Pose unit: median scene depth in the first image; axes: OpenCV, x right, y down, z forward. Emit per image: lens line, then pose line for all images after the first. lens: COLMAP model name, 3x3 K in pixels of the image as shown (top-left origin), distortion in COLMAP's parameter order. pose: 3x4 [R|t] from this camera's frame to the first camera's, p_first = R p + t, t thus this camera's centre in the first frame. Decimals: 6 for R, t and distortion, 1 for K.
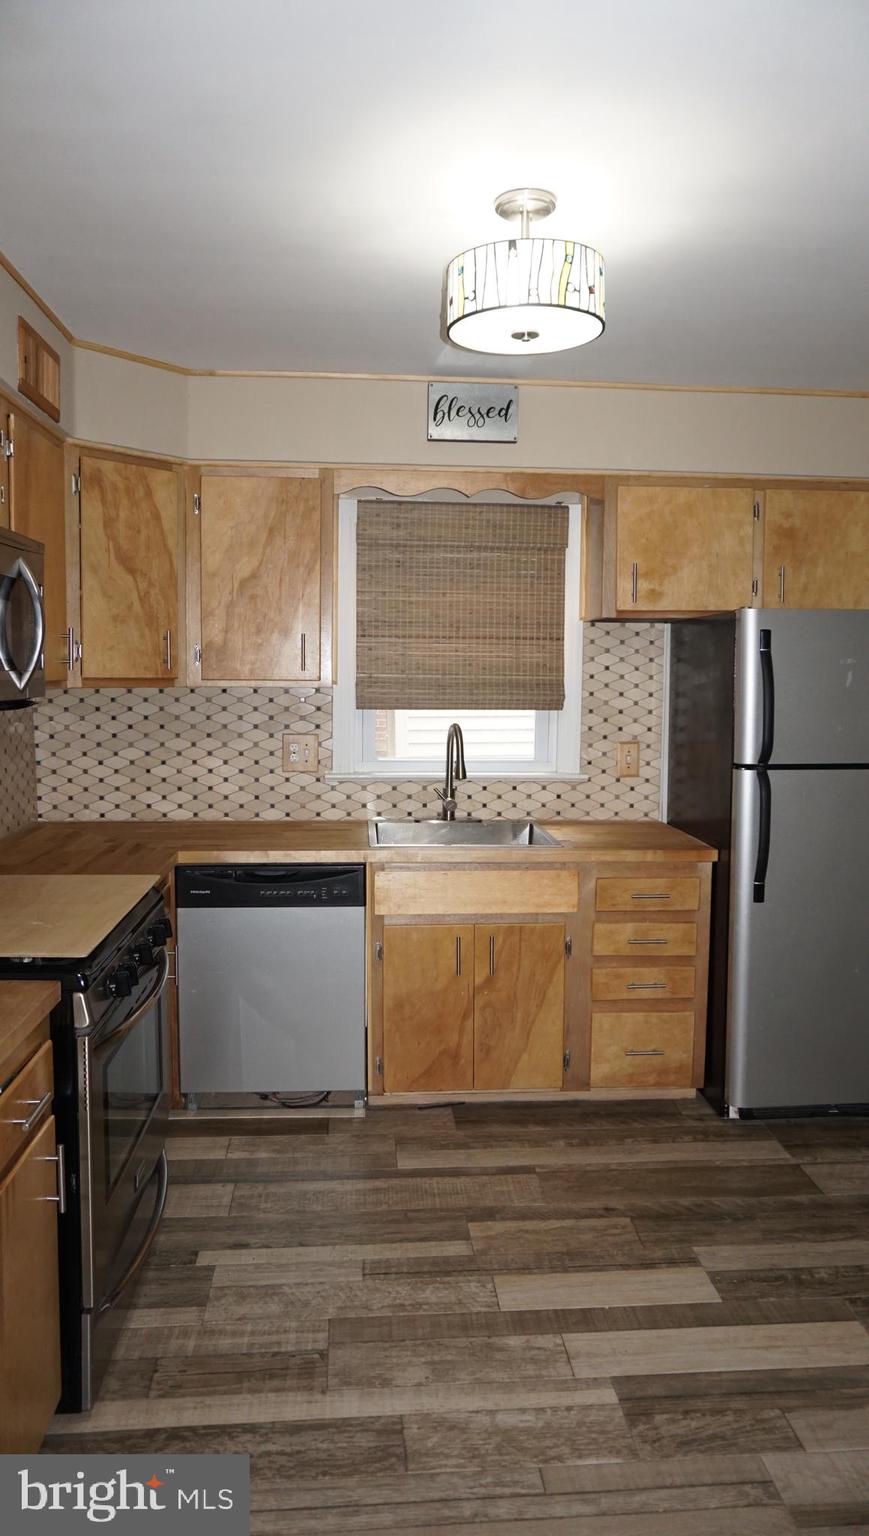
lens RADIAL K [[1002.0, 0, 424.3], [0, 1002.0, 769.5], [0, 0, 1]] dist [-0.025690, 0.008511]
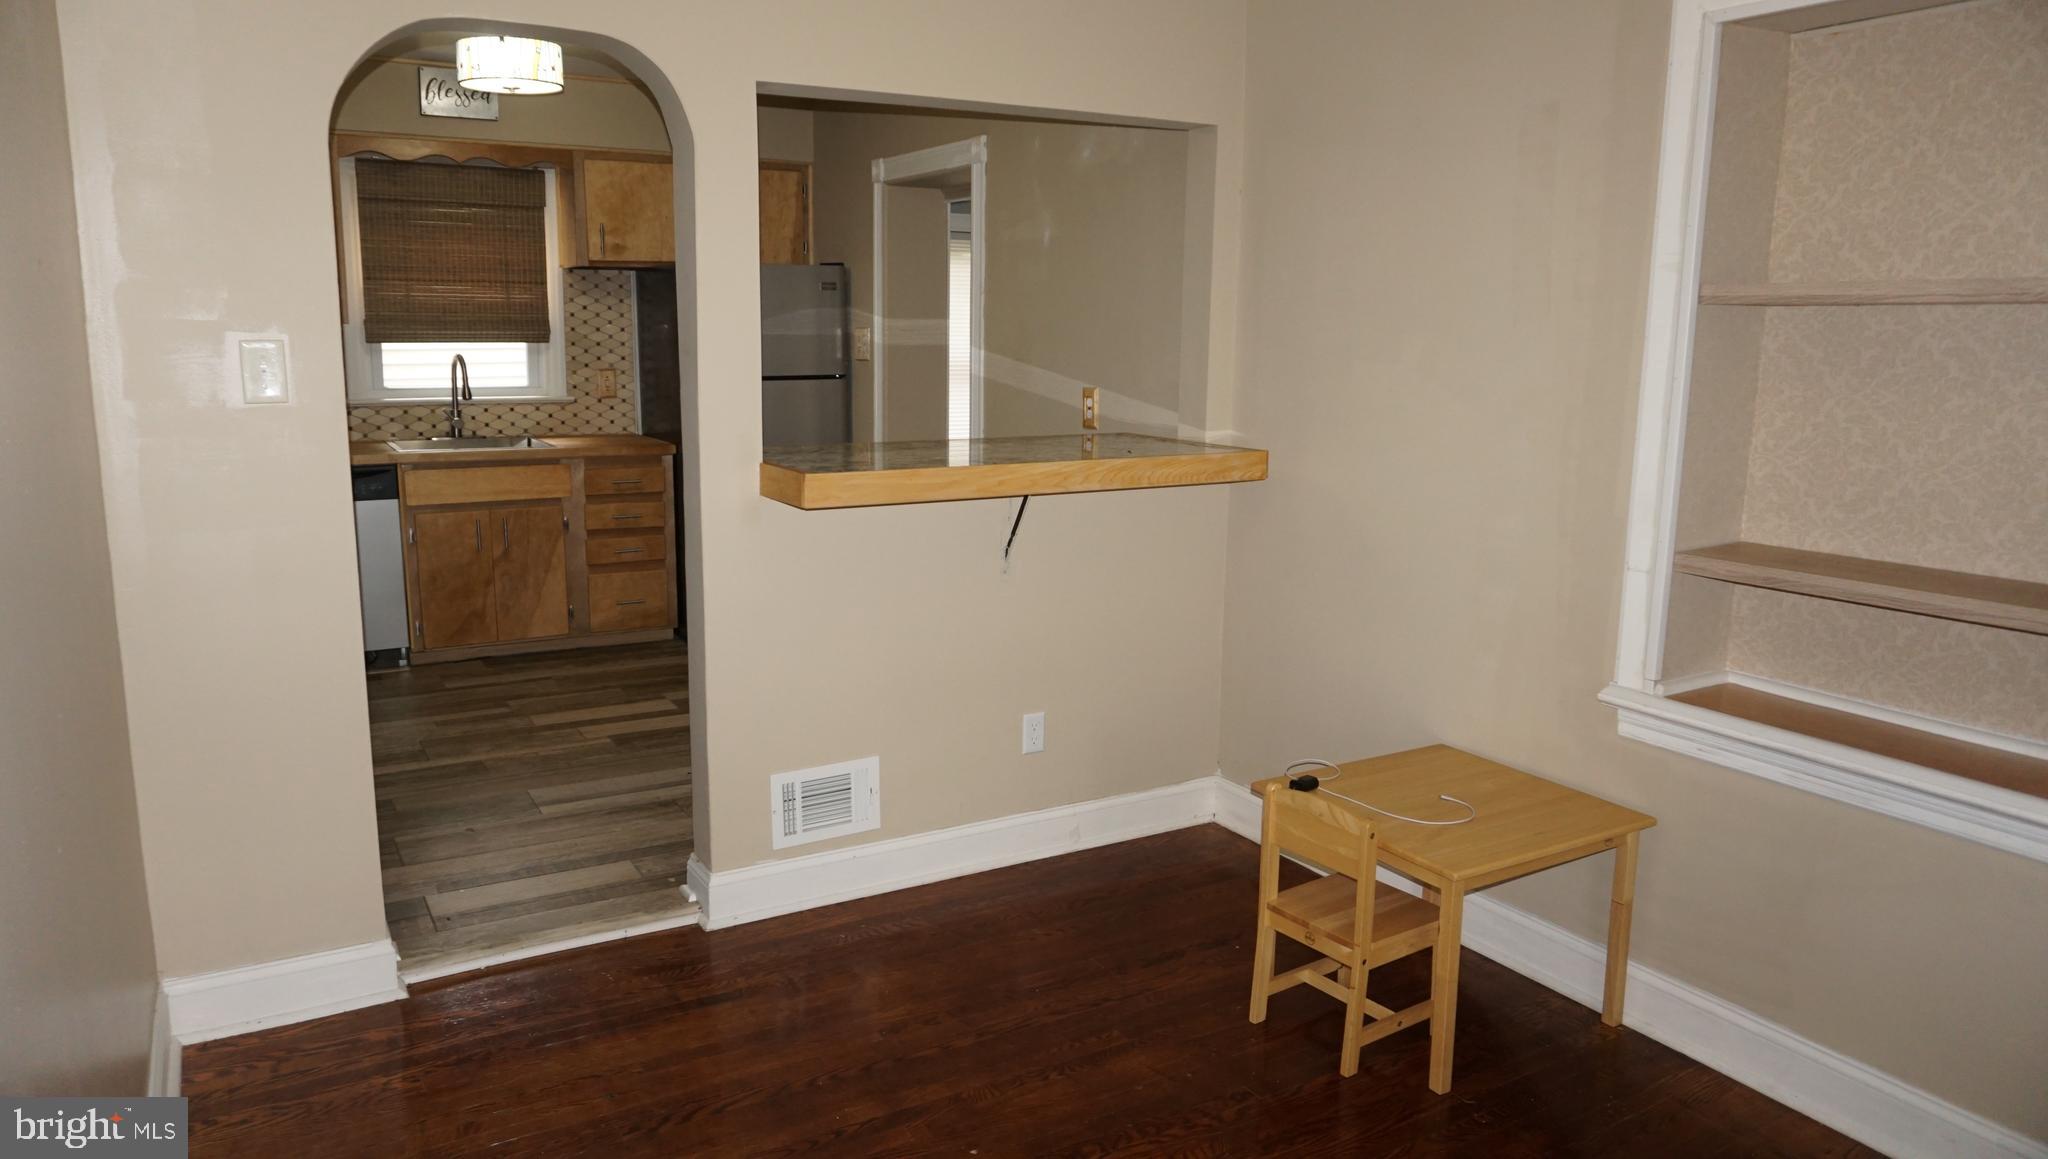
lens RADIAL K [[1336.0, 0, 933.0], [0, 1336.0, 583.9], [0, 0, 1]] dist [-0.025690, 0.008511]
pose [[0.914701, -0.076242, 0.396875, -0.113279], [0.036893, 0.993696, 0.105865, 0.088045], [-0.402445, -0.082193, 0.911747, -0.775444]]
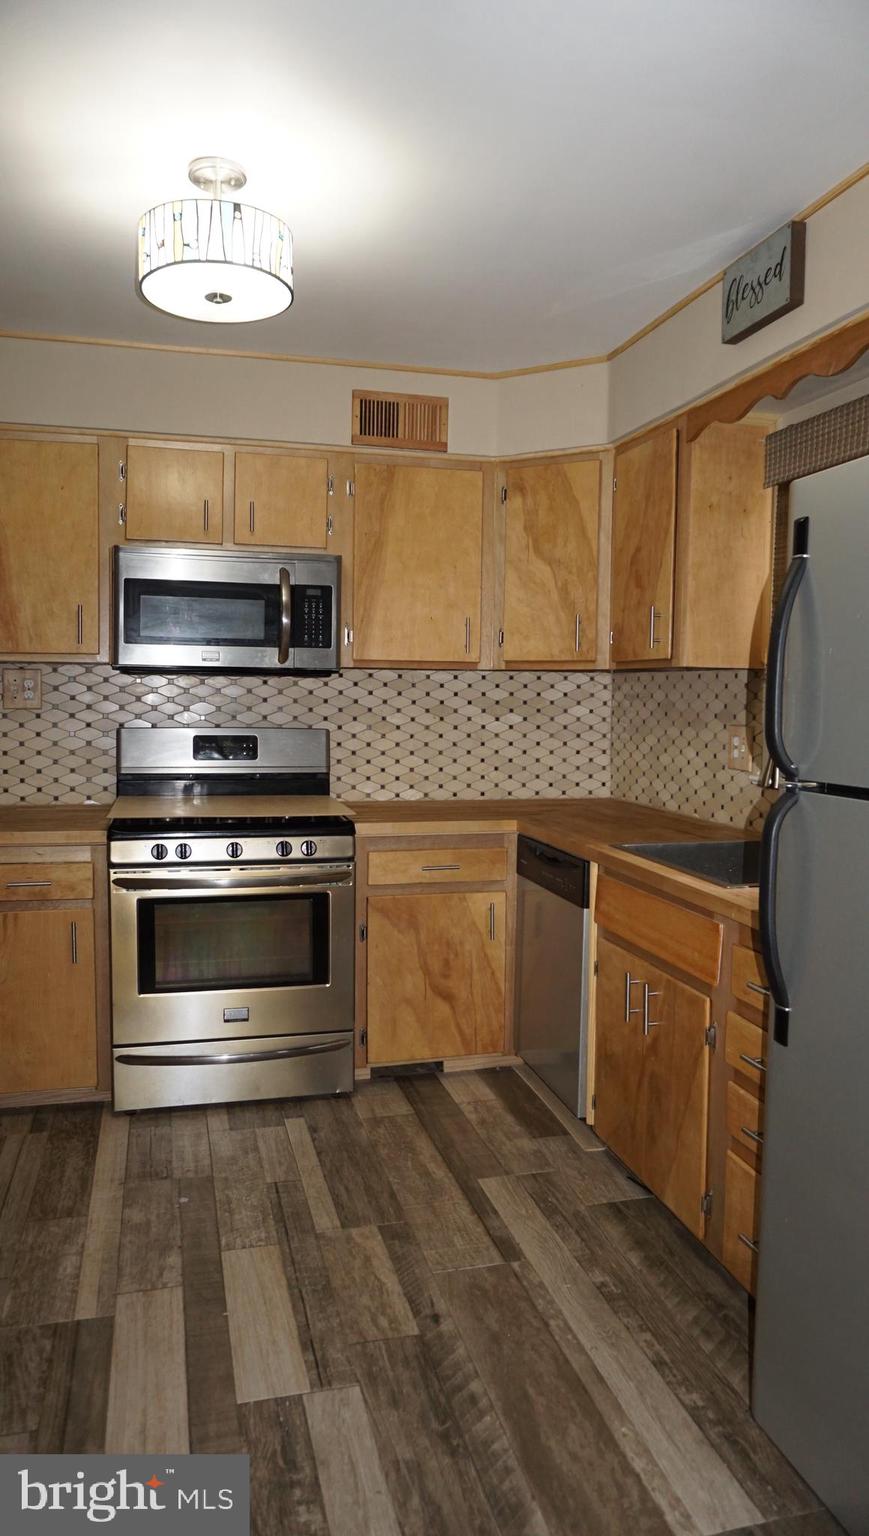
lens RADIAL K [[1002.0, 0, 440.5], [0, 1002.0, 759.1], [0, 0, 1]] dist [-0.025690, 0.008511]
pose [[0.185638, 0.051616, -0.981262, 0.761808], [-0.094536, 0.994925, 0.034450, -0.014053], [0.978060, 0.086369, 0.189576, 0.678648]]
